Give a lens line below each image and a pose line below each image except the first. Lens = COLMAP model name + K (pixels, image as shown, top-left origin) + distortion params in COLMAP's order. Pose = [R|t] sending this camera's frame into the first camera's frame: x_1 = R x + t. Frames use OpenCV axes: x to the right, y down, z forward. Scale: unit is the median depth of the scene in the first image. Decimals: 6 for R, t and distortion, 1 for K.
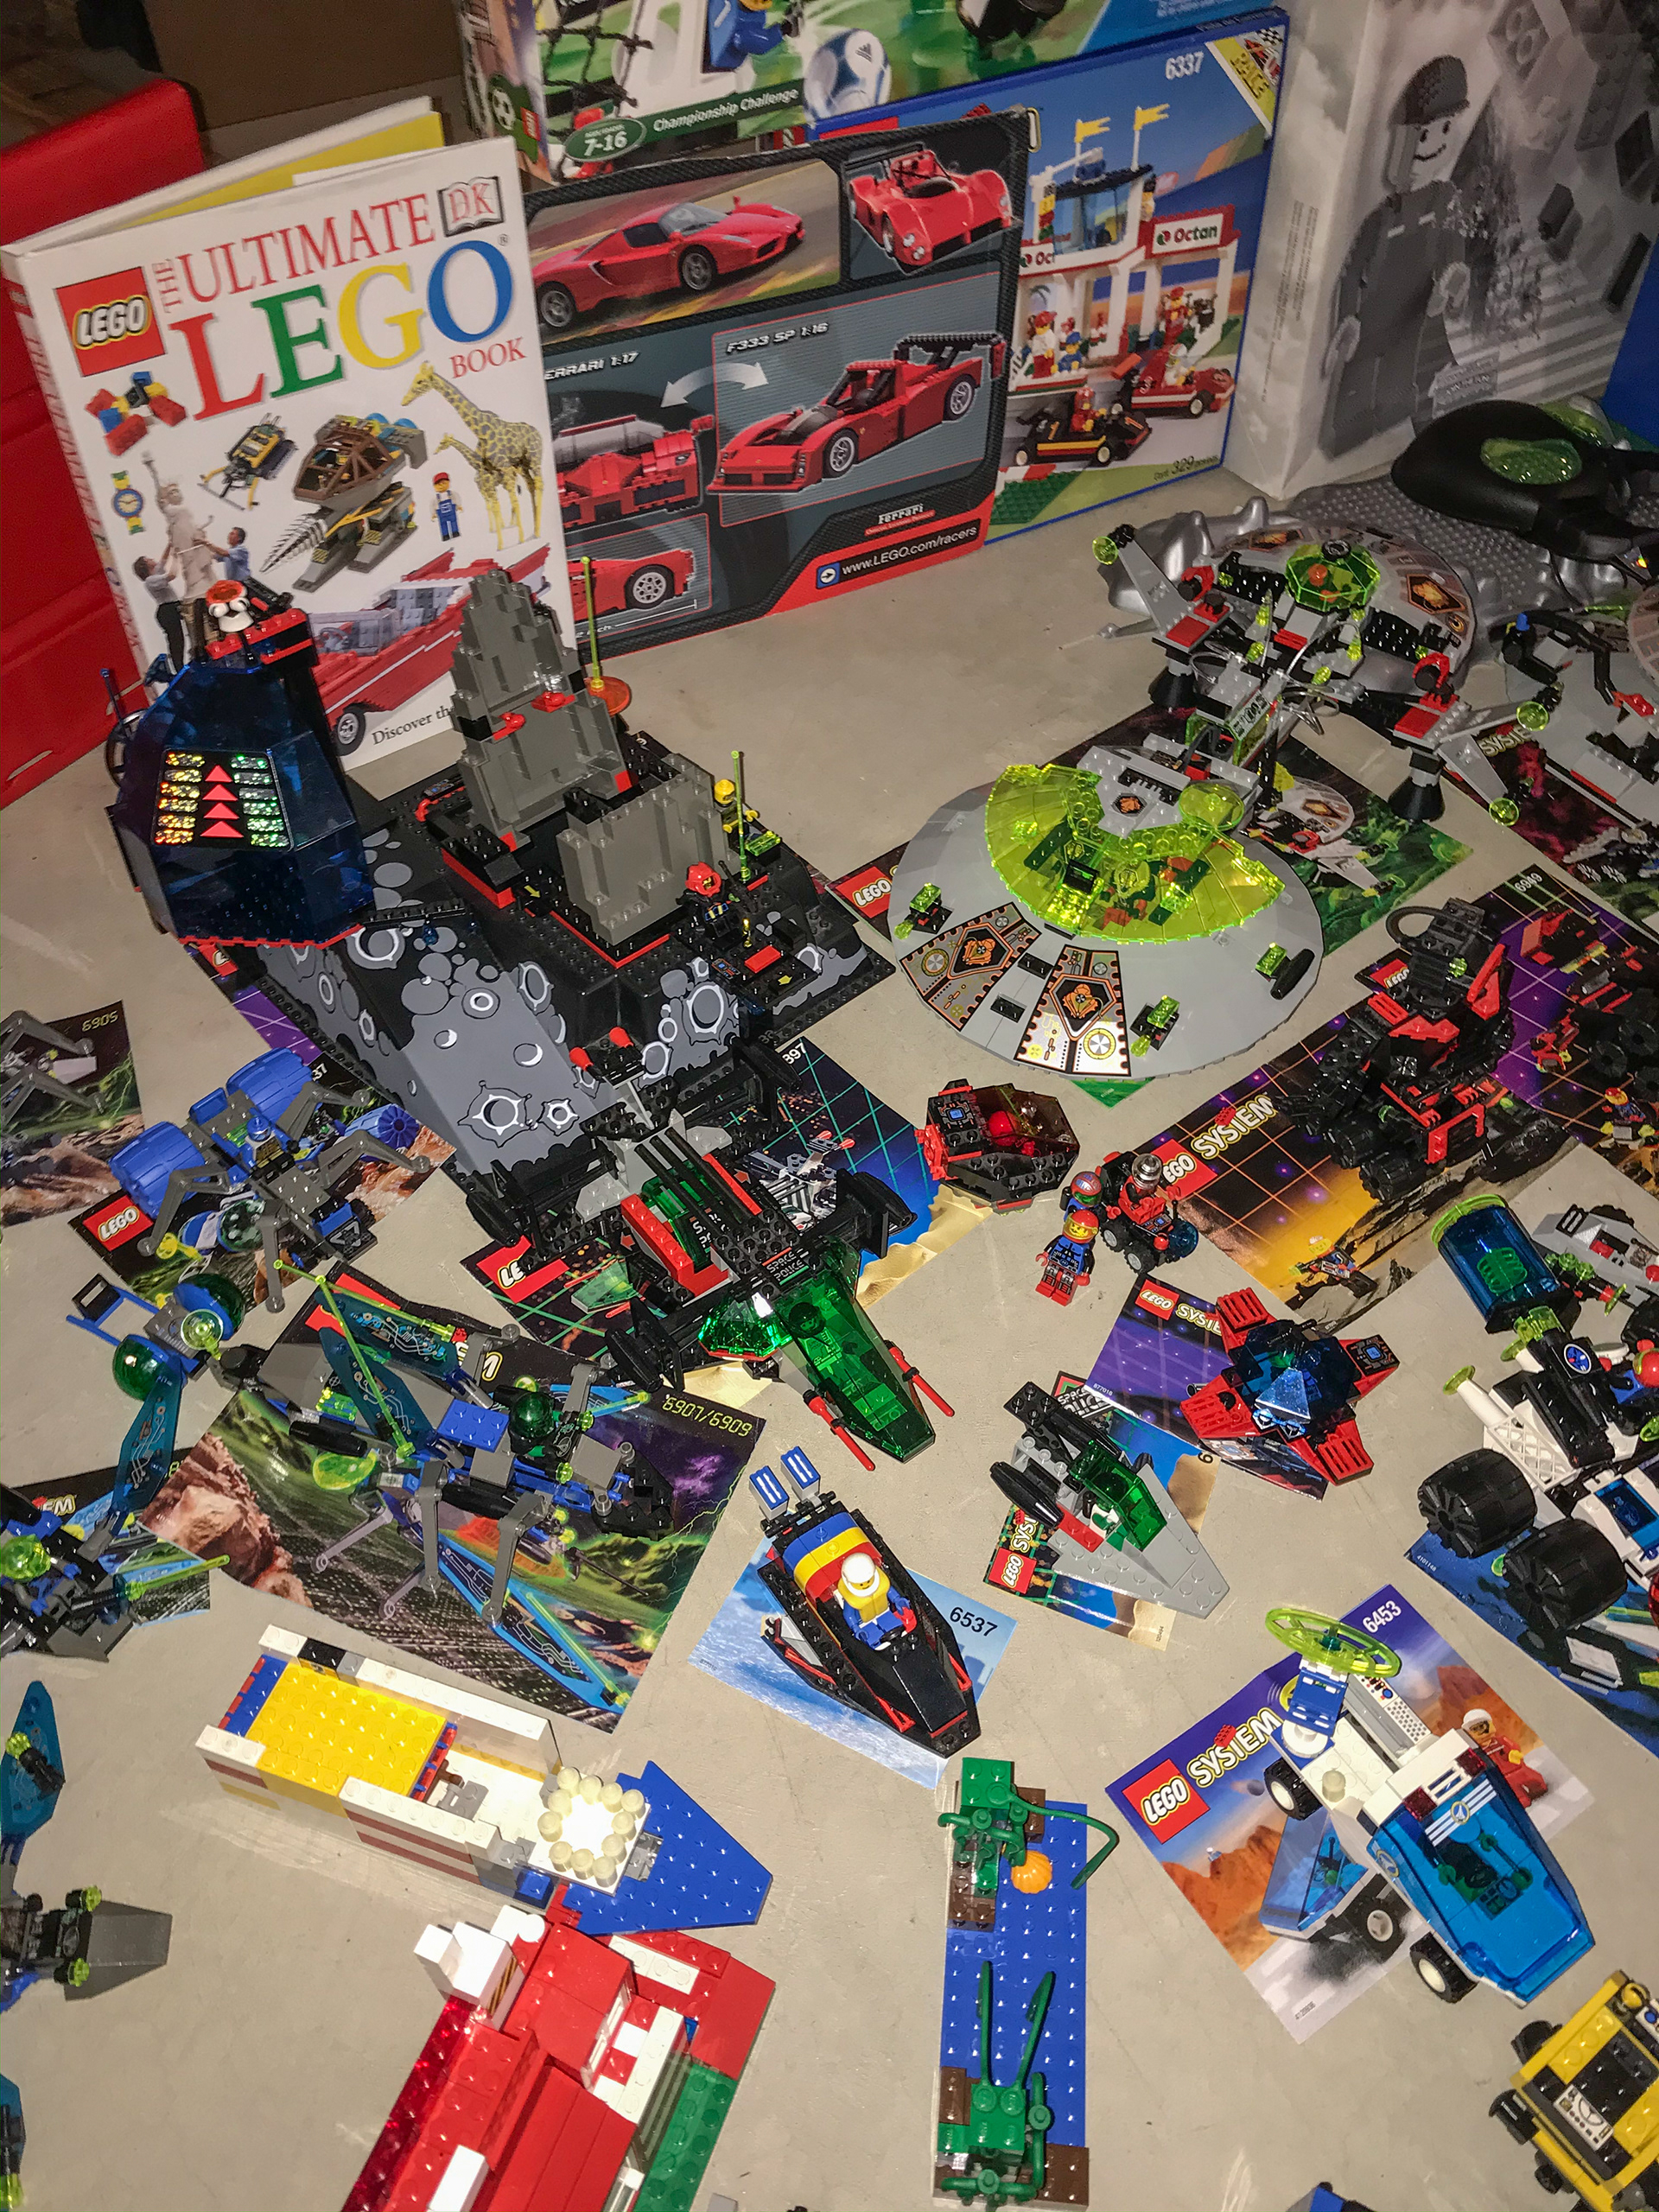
lens RADIAL K [[1848.8, 0, 848.1], [0, 1848.8, 1113.5], [0, 0, 1]] dist [-0.020947, 0.084833]
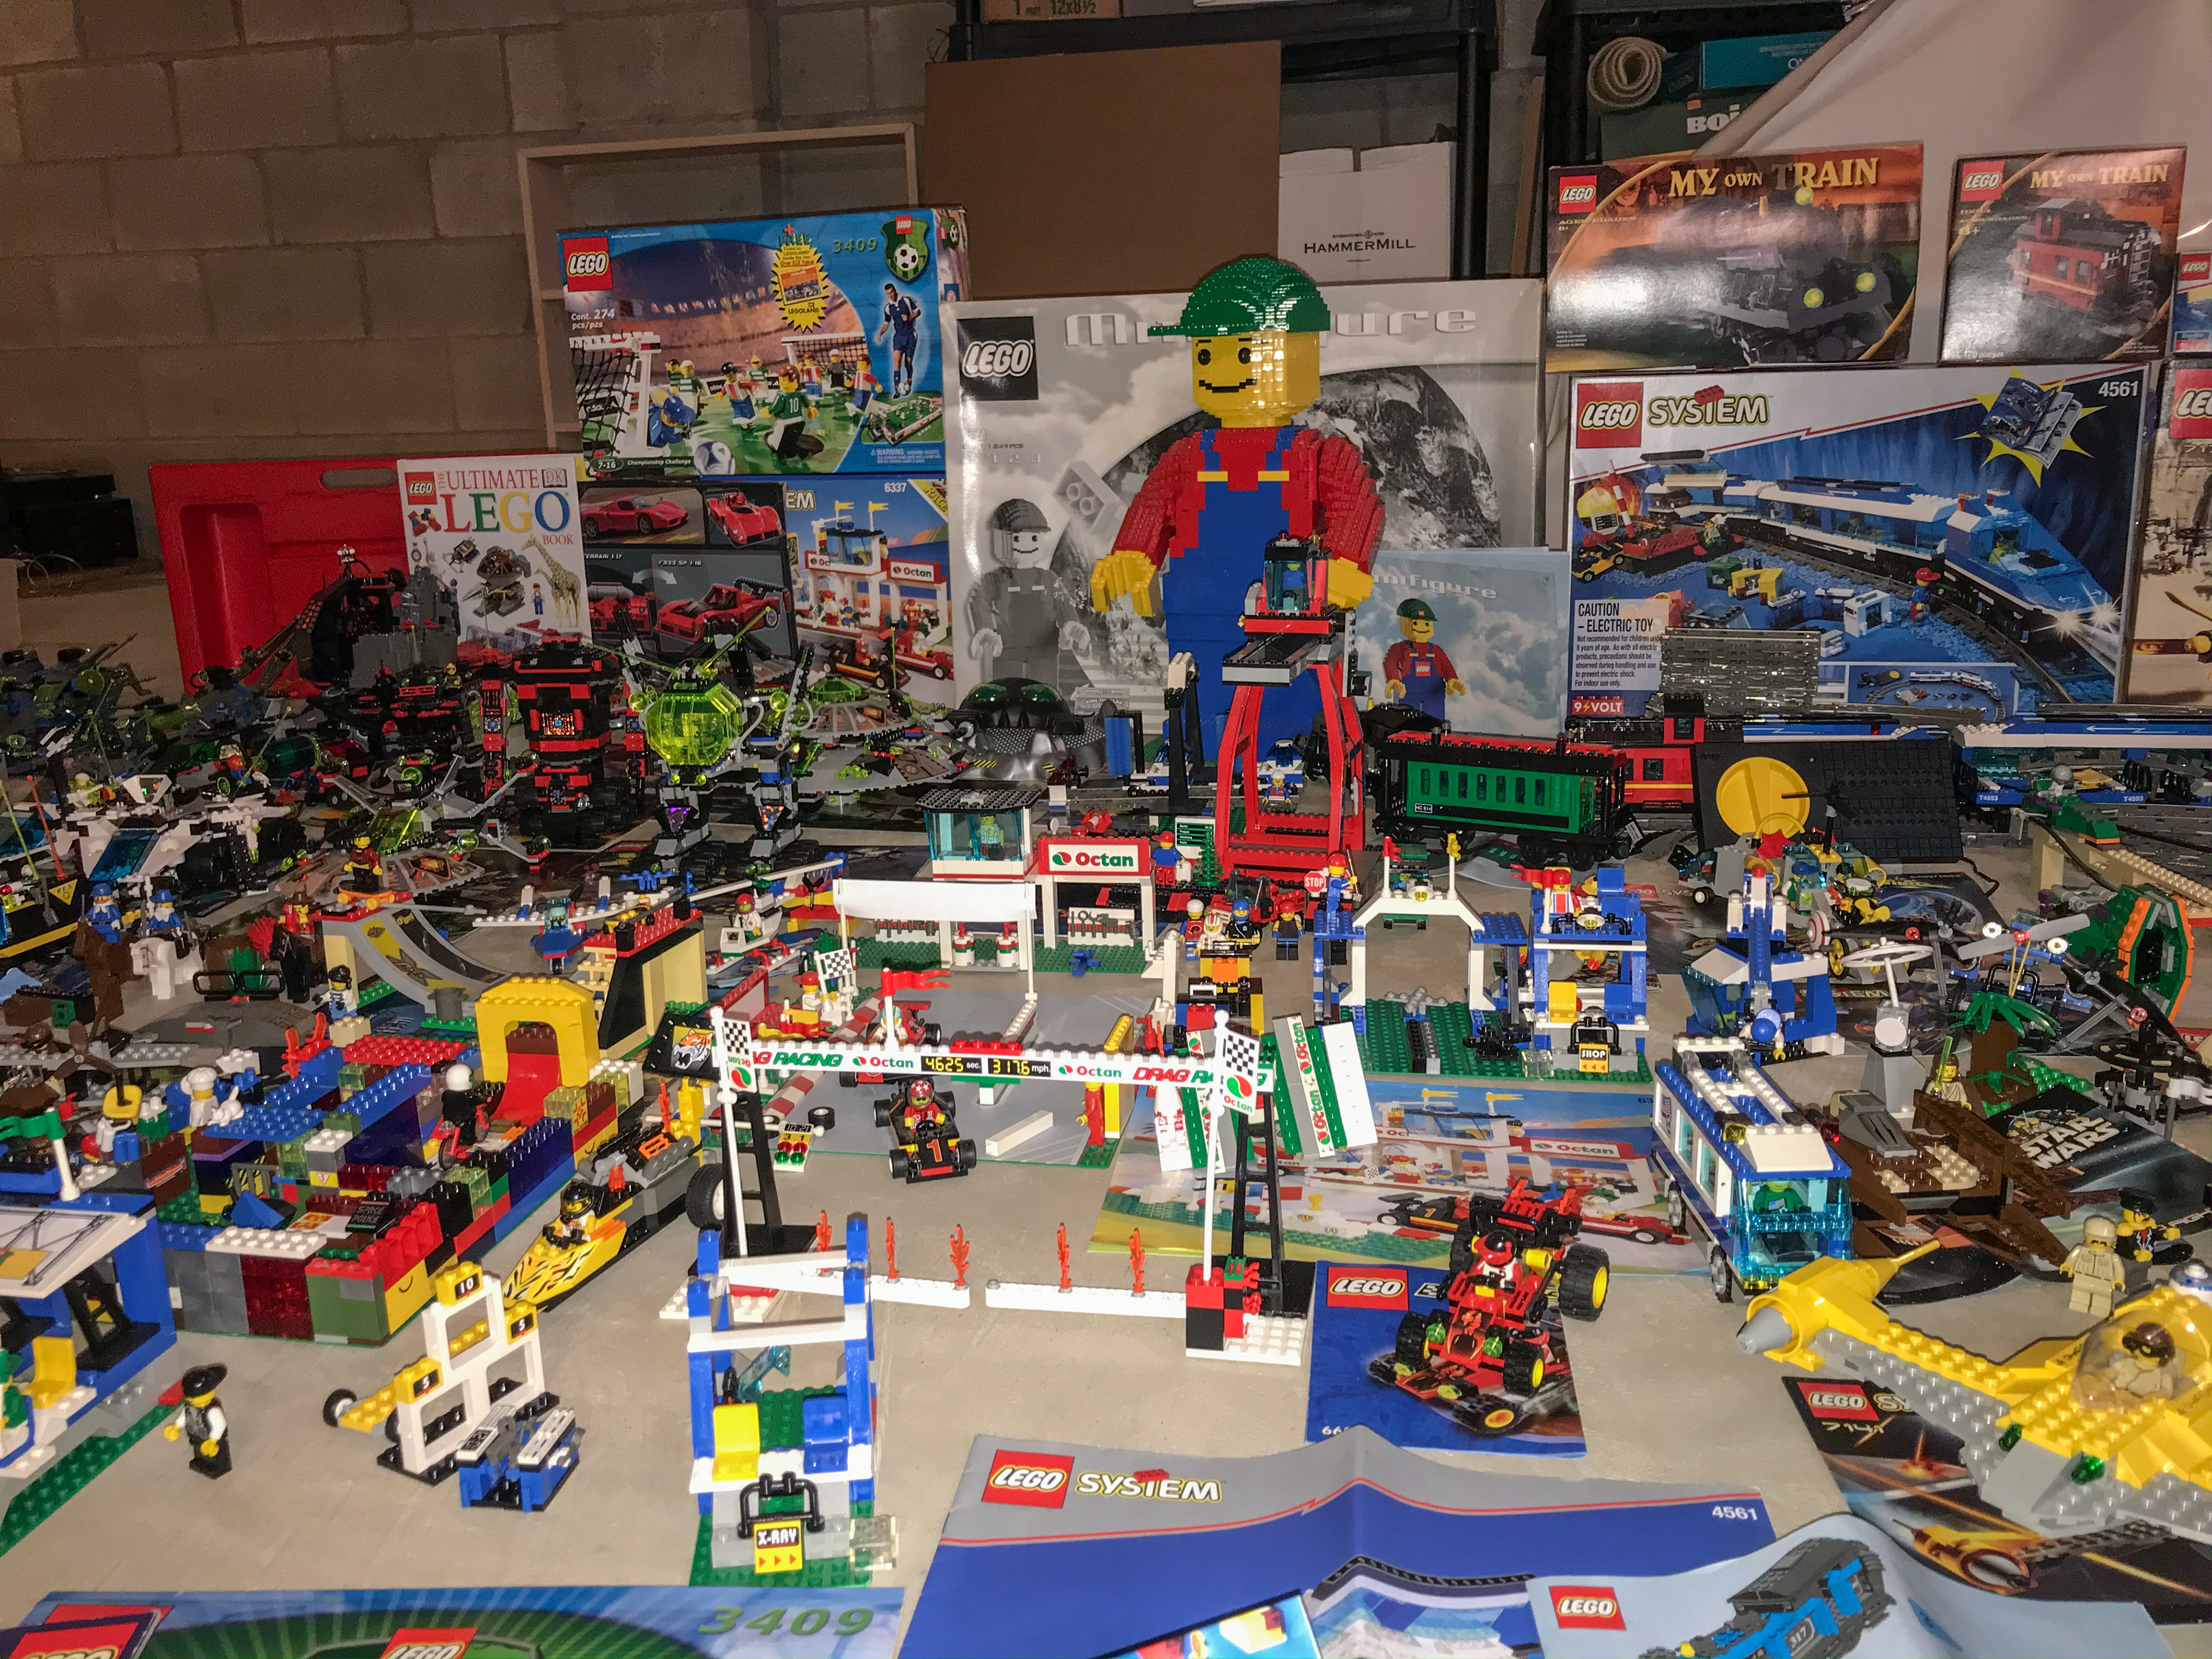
lens RADIAL K [[1808.7, 0, 1133.8], [0, 1808.7, 834.9], [0, 0, 1]] dist [0.014310, -0.003784]
pose [[0.668187, 0.158360, -0.726944, 1.939095], [-0.530247, 0.786755, -0.315999, 0.219235], [0.521886, 0.596606, 0.609669, 0.183888]]
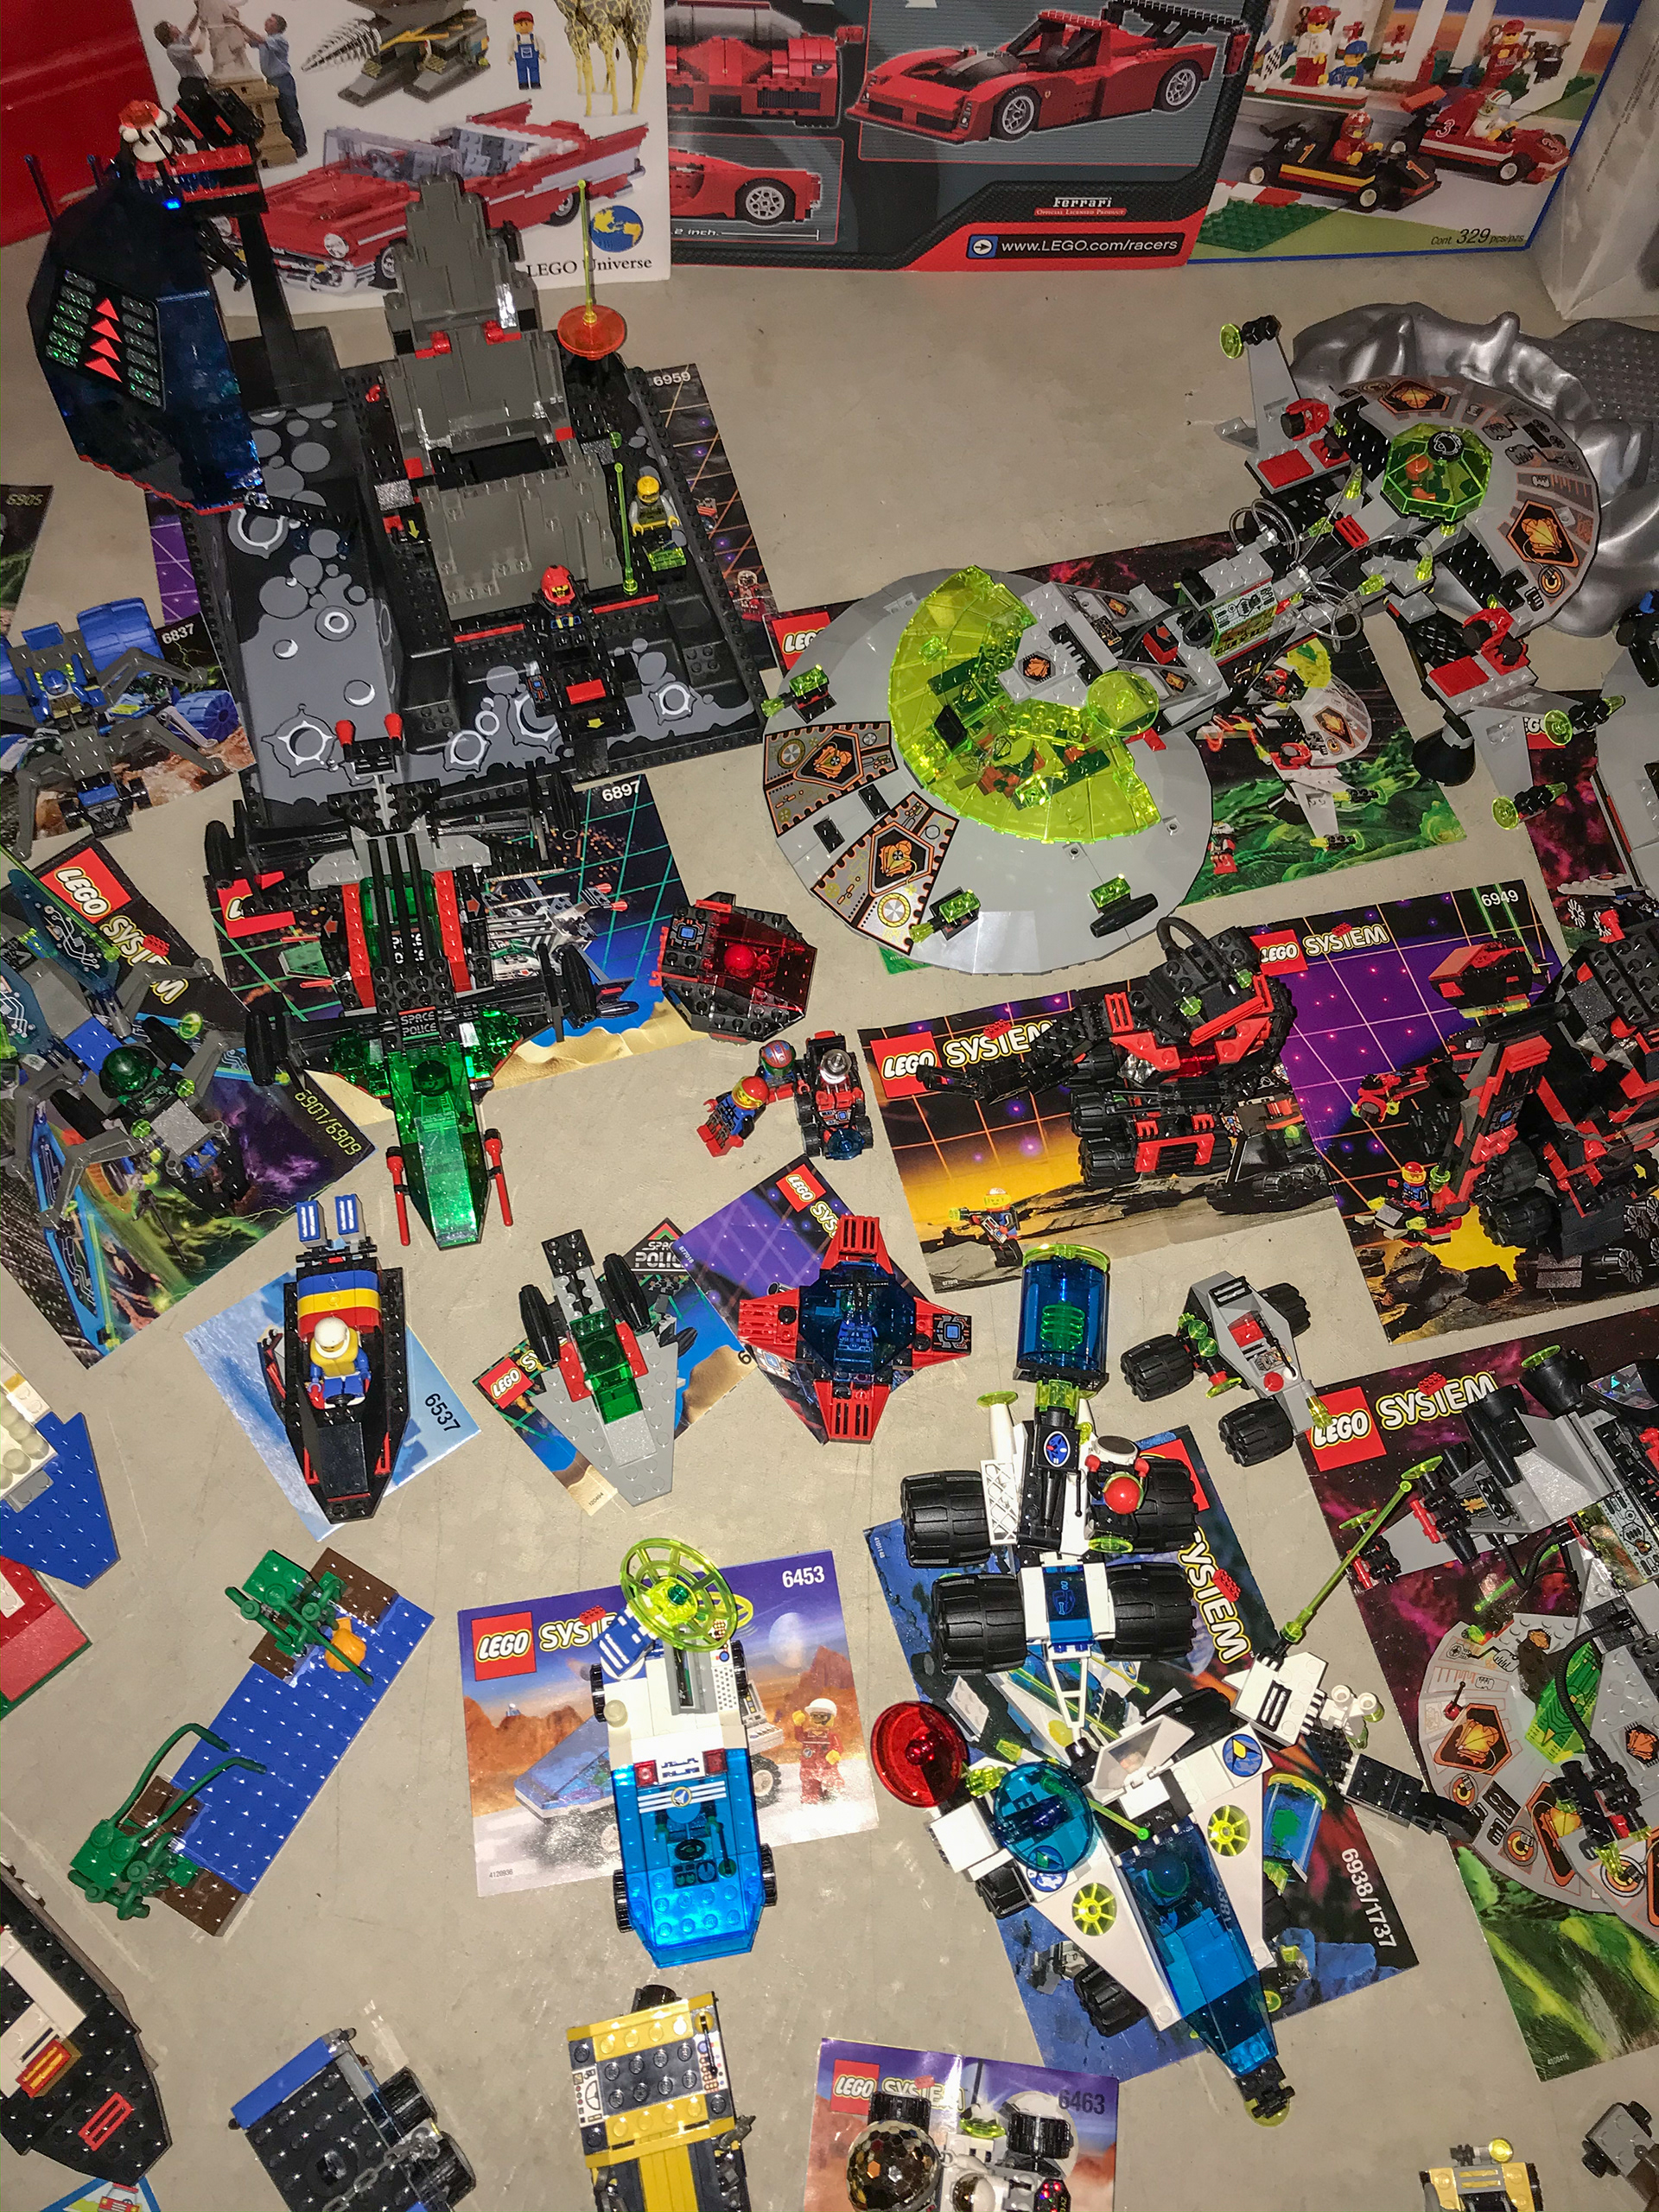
lens RADIAL K [[1825.5, 0, 829.5], [0, 1825.5, 1106.0], [0, 0, 1]] dist [0.072013, -0.079777]
pose [[0.907355, 0.395186, -0.143300, 0.242943], [-0.344797, 0.894664, 0.284062, -0.174553], [0.240462, -0.208336, 0.948037, 0.075697]]
